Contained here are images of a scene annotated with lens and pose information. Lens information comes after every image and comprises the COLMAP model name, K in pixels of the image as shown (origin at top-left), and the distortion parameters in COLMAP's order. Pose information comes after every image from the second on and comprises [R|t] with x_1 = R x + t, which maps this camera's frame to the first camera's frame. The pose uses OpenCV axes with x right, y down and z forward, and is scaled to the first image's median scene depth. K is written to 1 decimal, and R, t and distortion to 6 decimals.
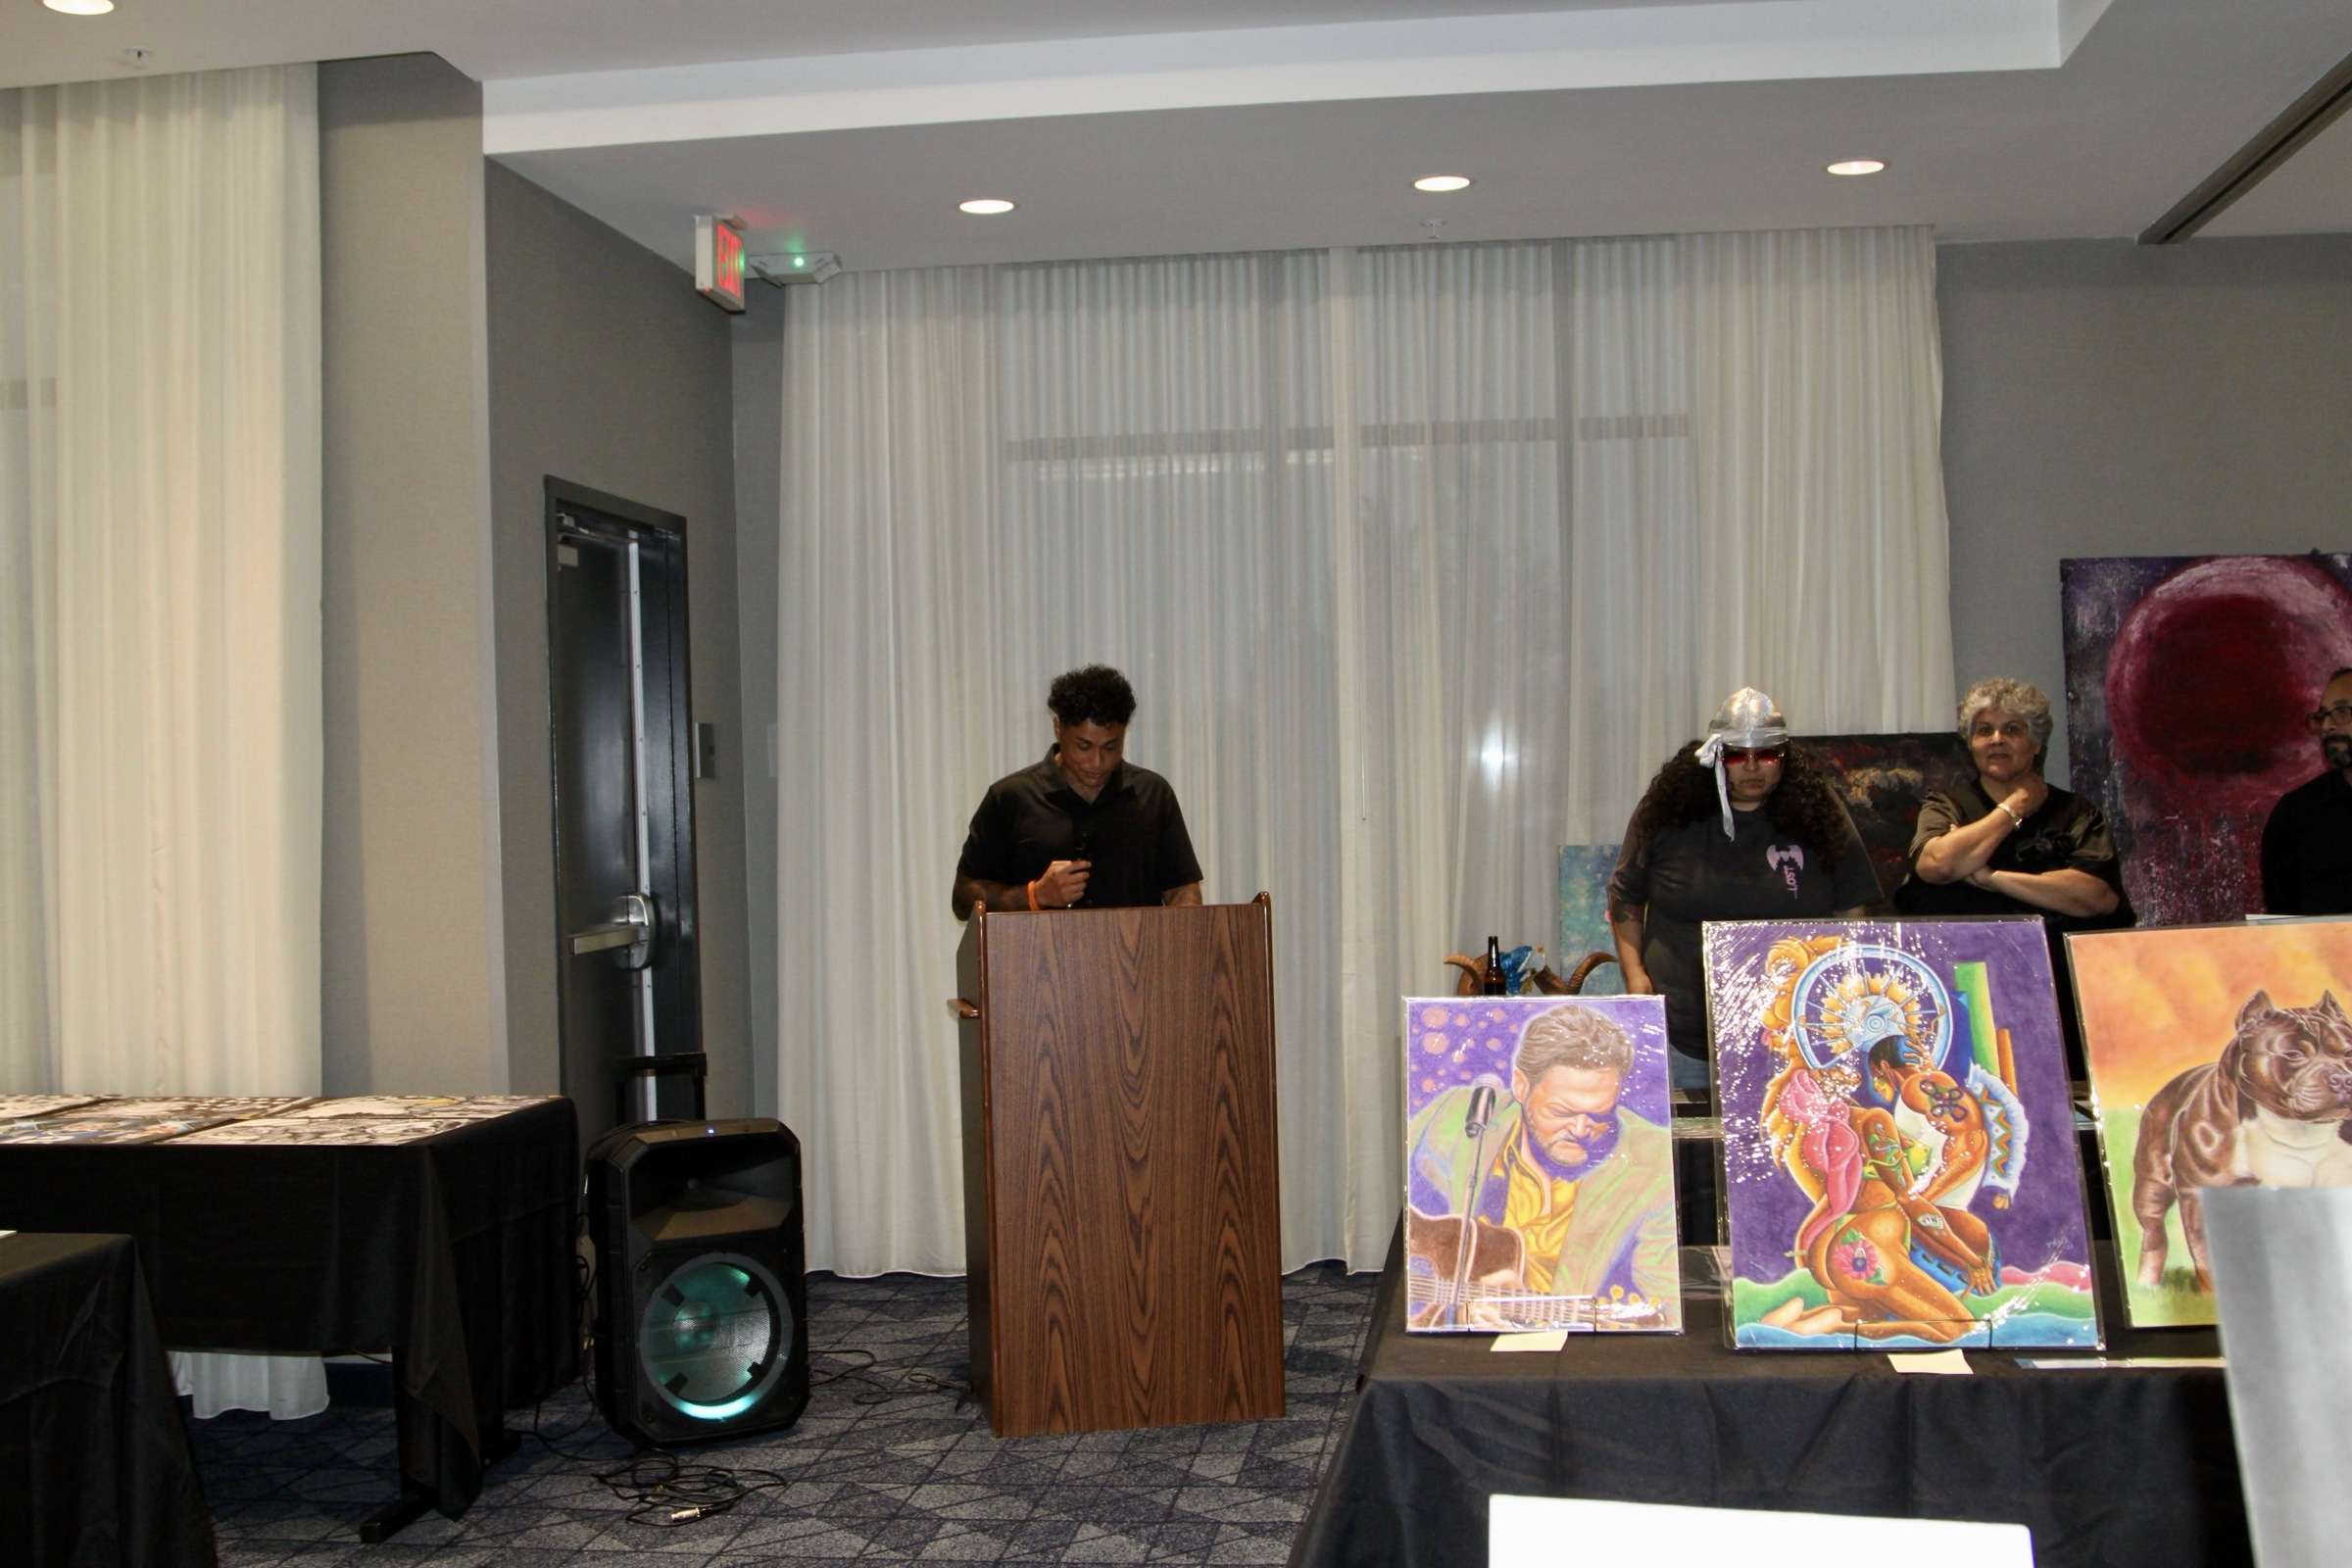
lens RADIAL K [[2582.6, 0, 1162.7], [0, 2582.6, 806.1], [0, 0, 1]] dist [-0.103437, 0.000000]
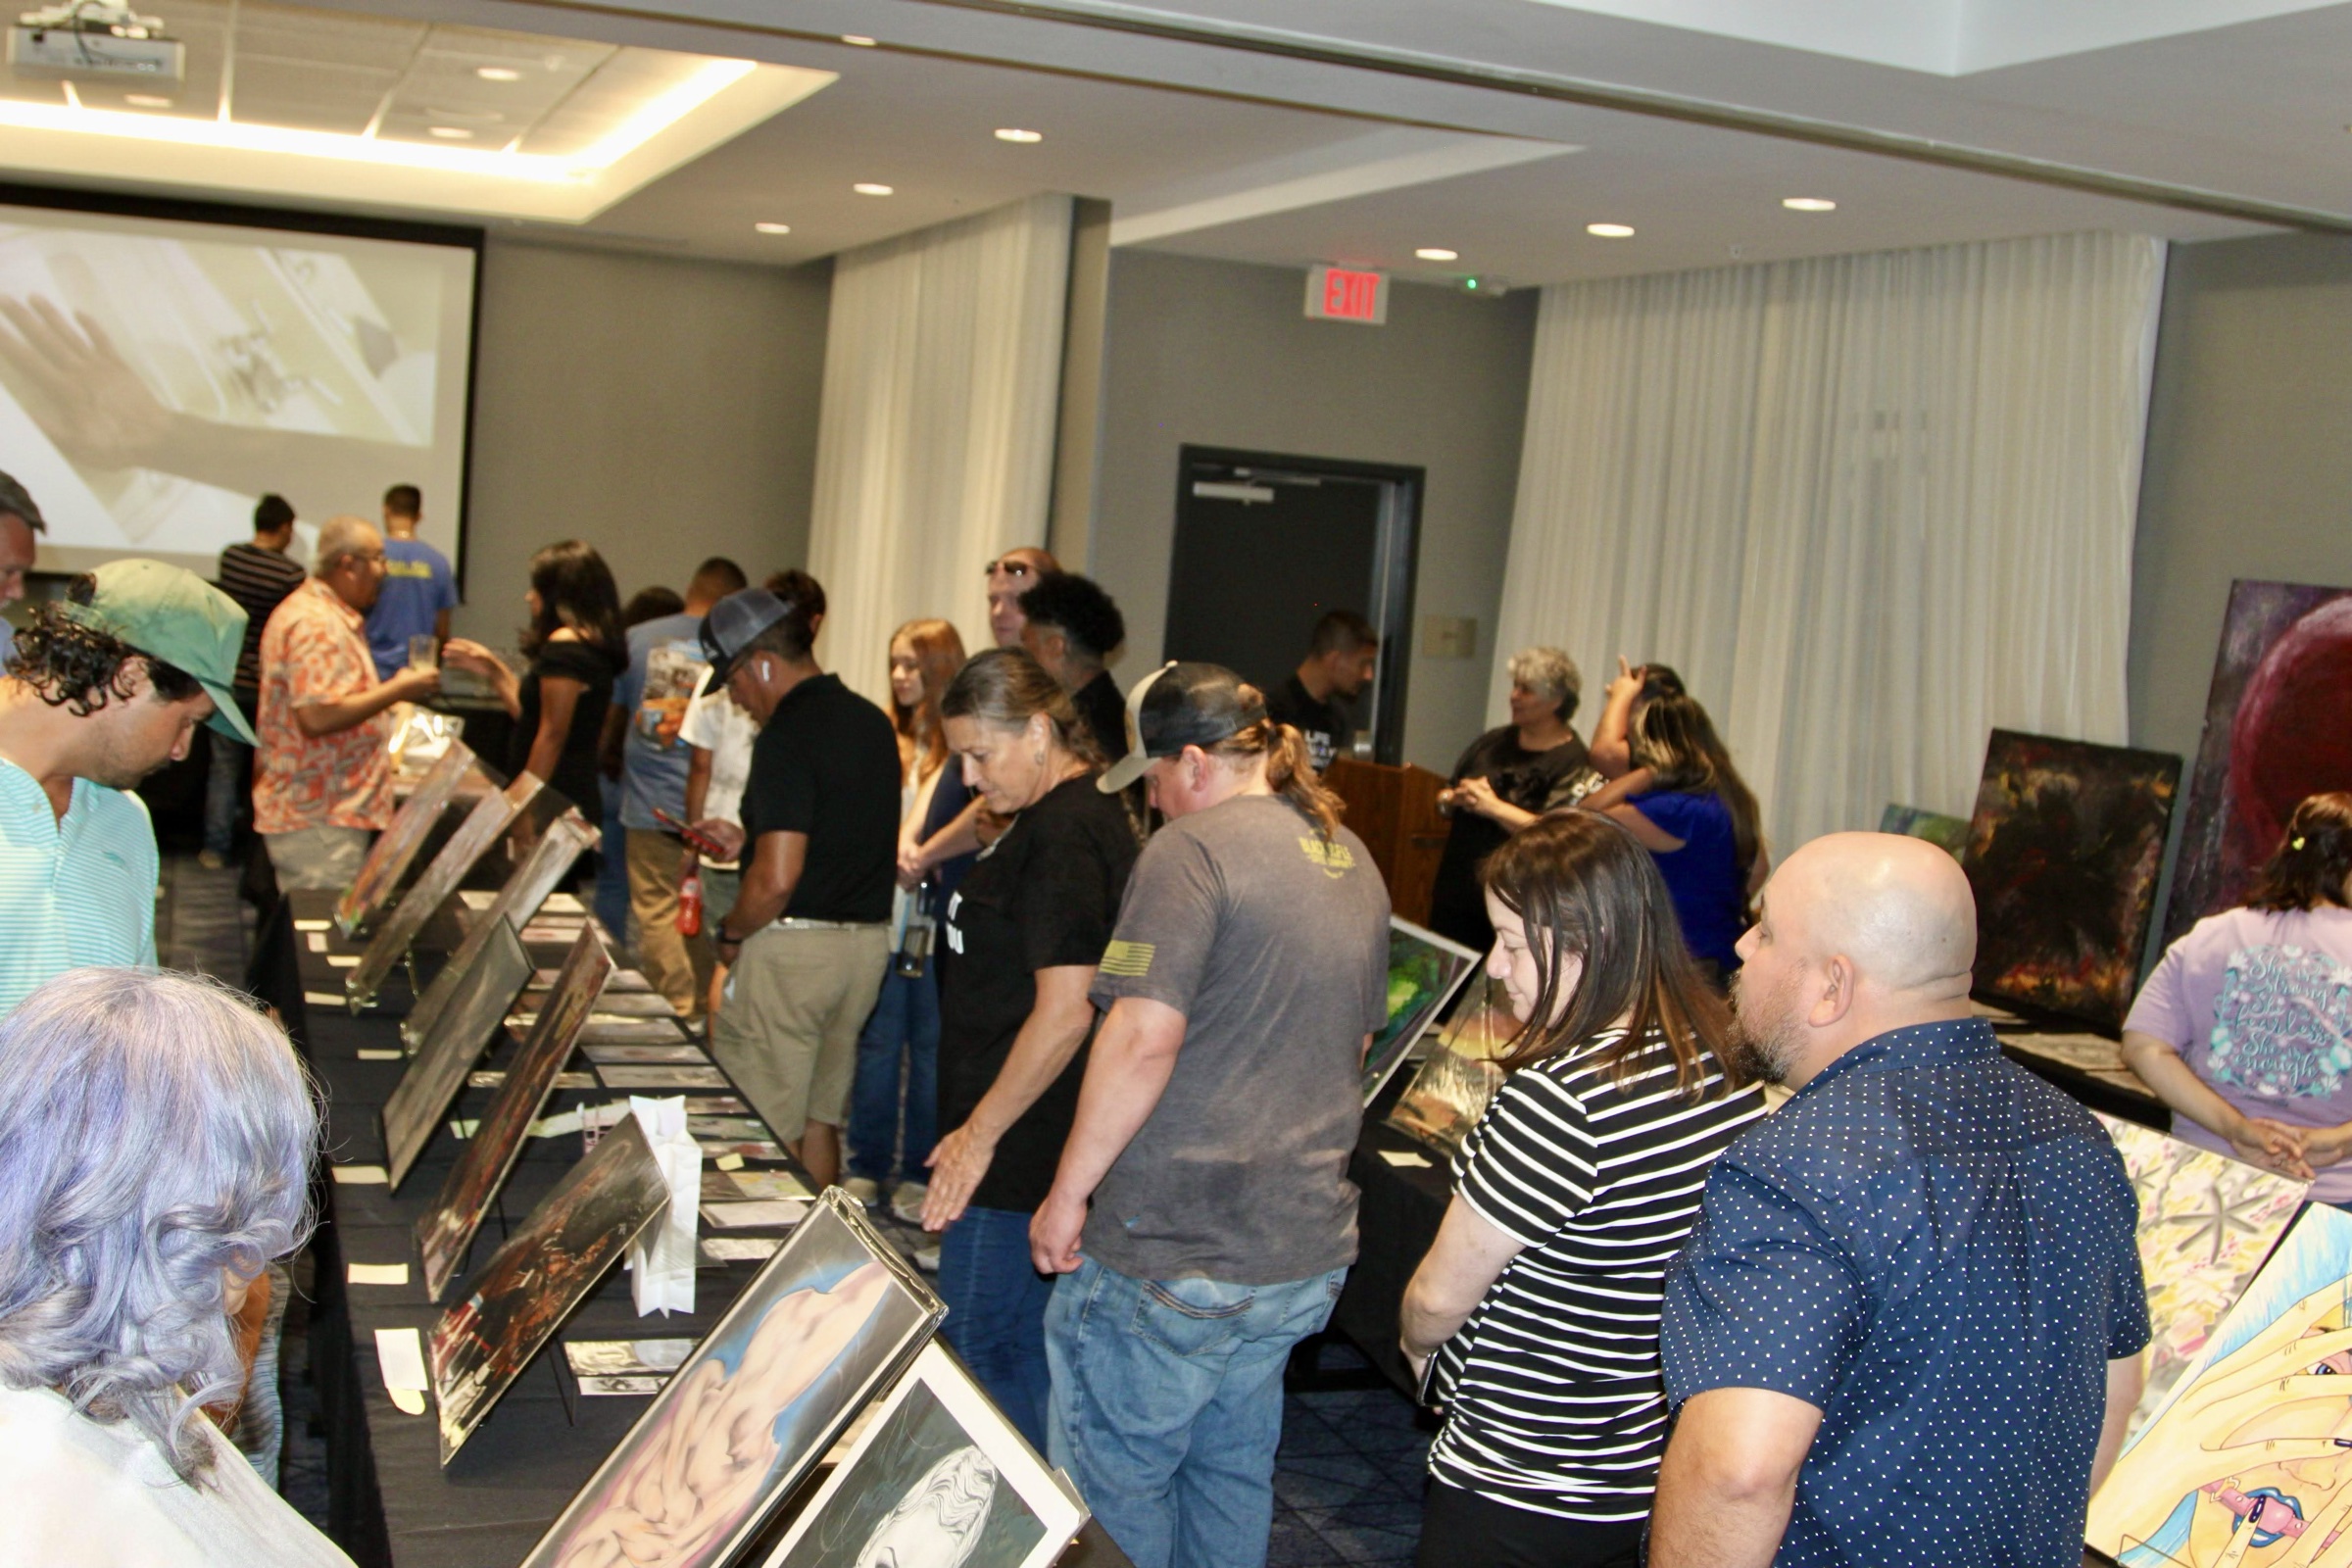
lens RADIAL K [[2582.6, 0, 1140.0], [0, 2582.6, 768.9], [0, 0, 1]] dist [-0.103437, 0.000000]
pose [[0.464448, 0.145676, -0.873537, 0.997420], [-0.100777, 0.988665, 0.111294, -0.091819], [0.879848, 0.036342, 0.473864, 0.208529]]
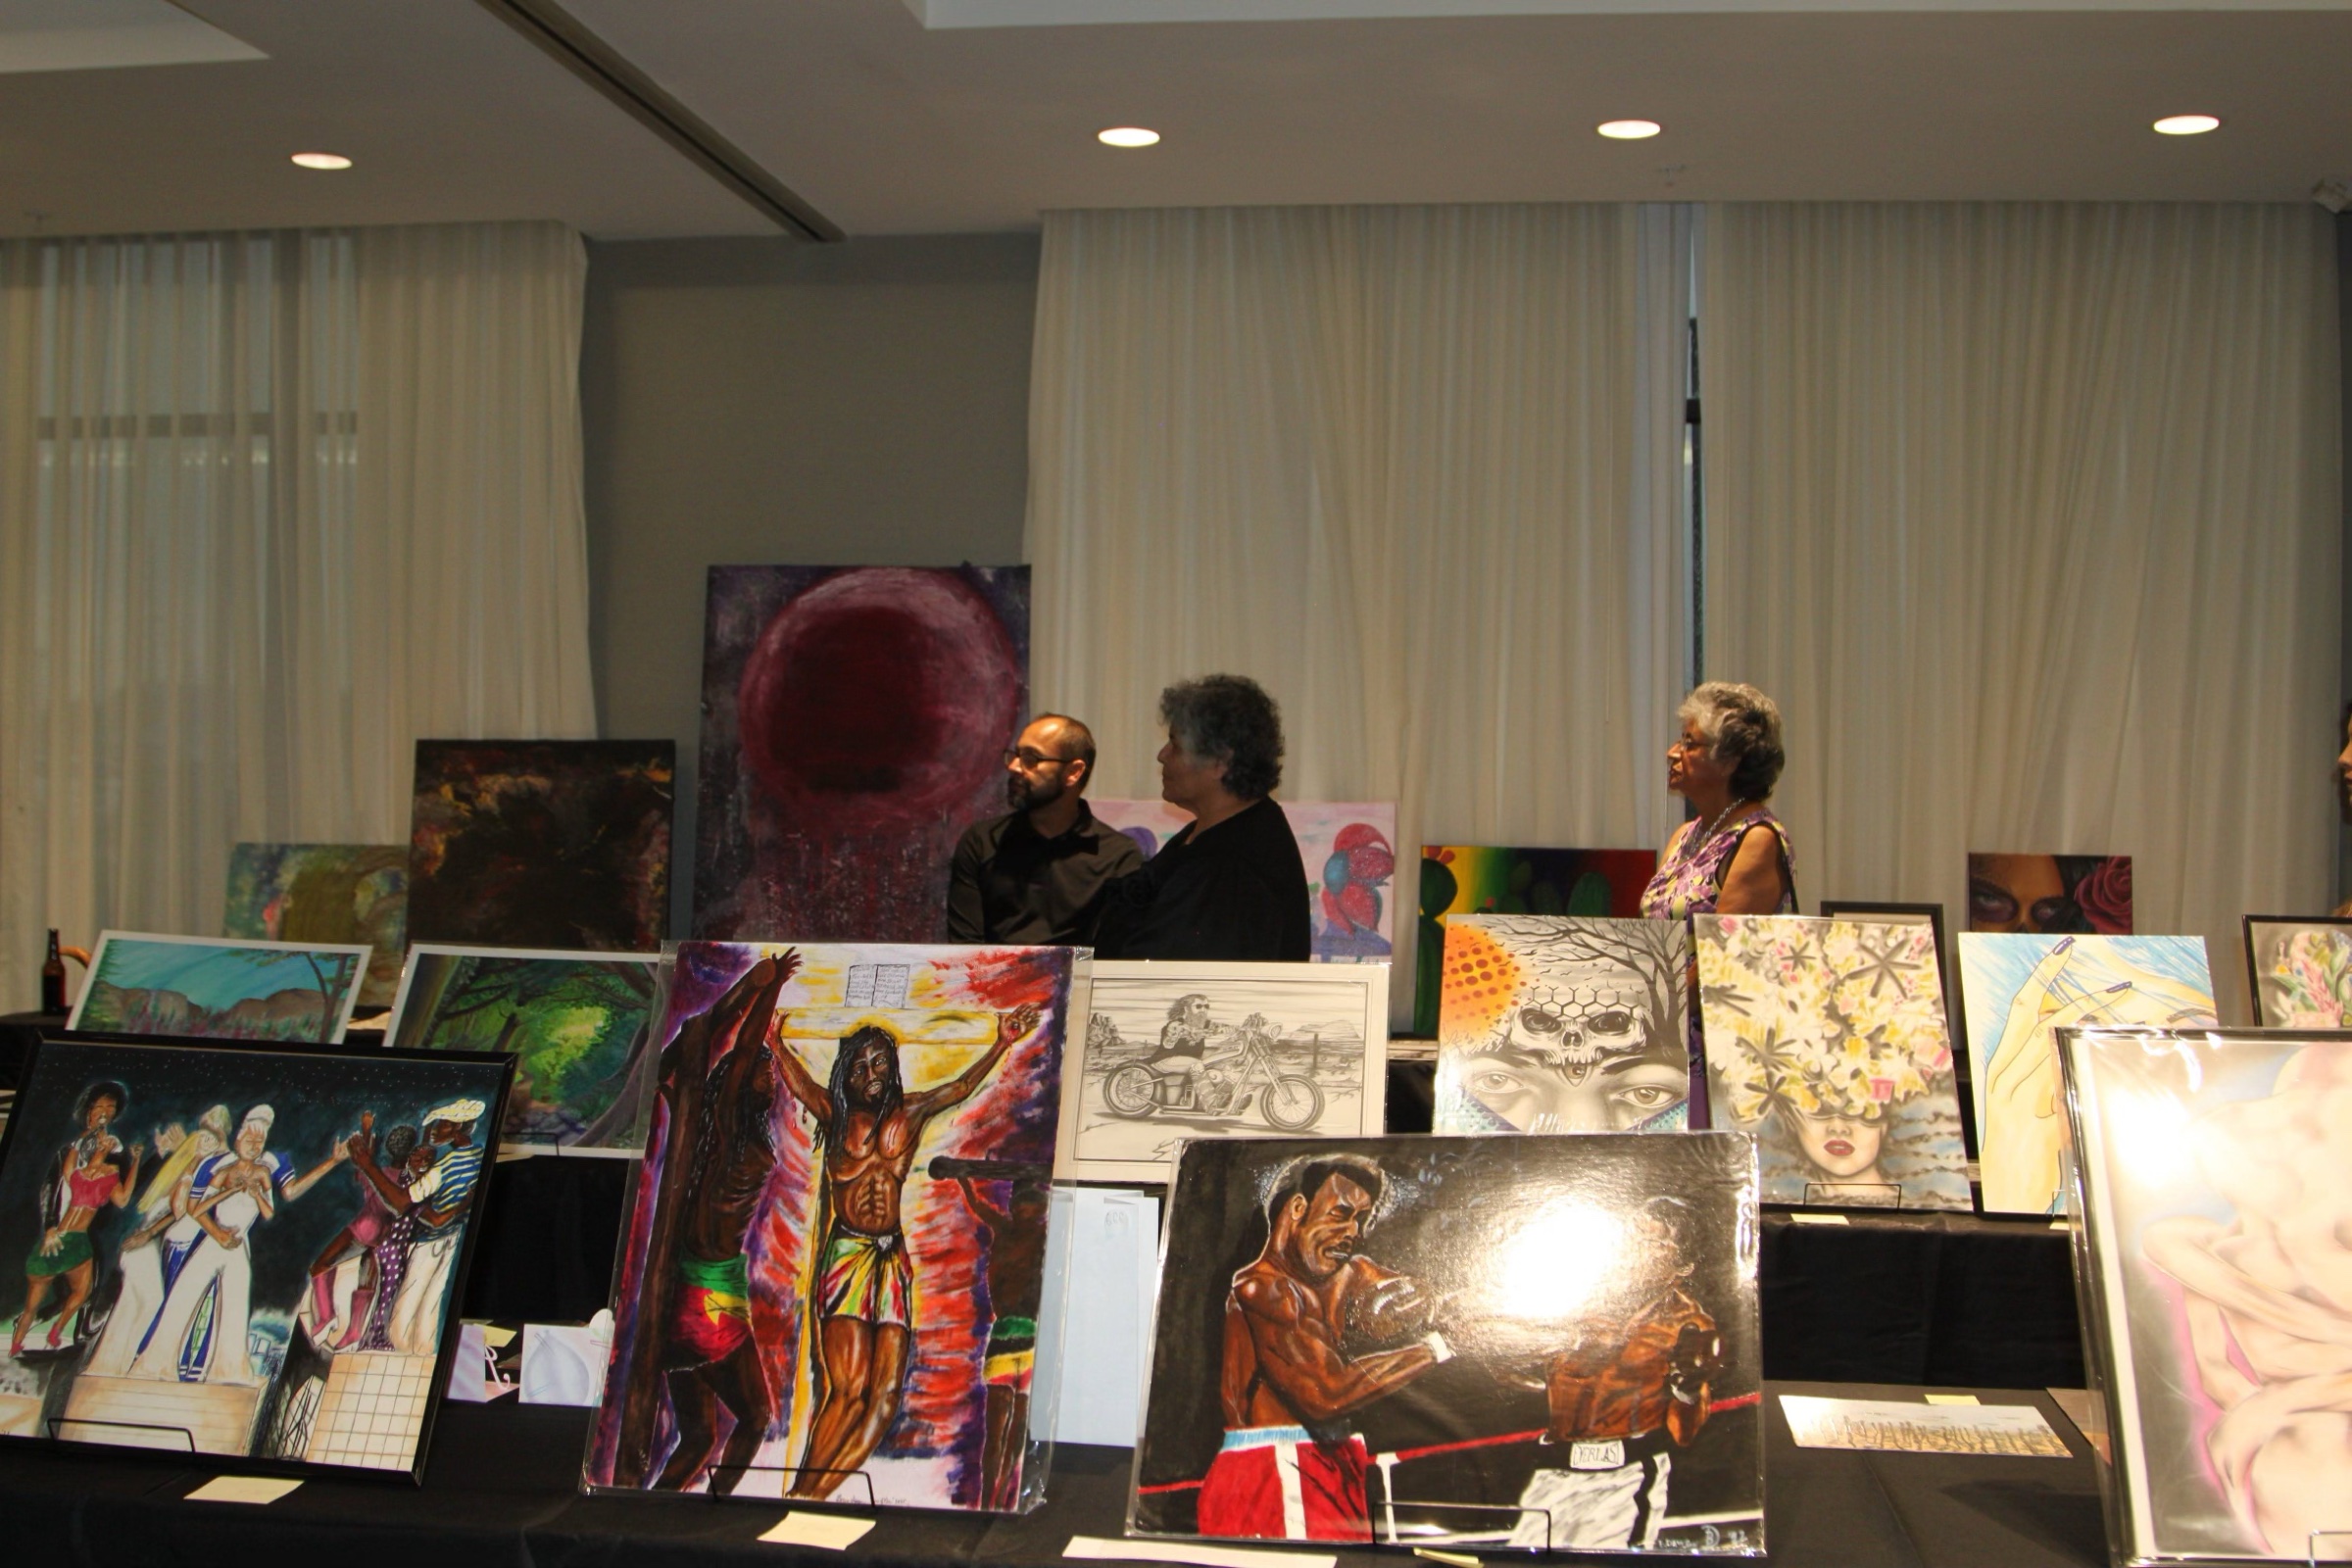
lens RADIAL K [[2582.6, 0, 1181.5], [0, 2582.6, 794.9], [0, 0, 1]] dist [-0.103437, 0.000000]
pose [[0.999298, 0.034925, -0.013529, 0.553386], [-0.034999, 0.999374, -0.005225, -0.010916], [0.013338, 0.005695, 0.999895, 0.022939]]
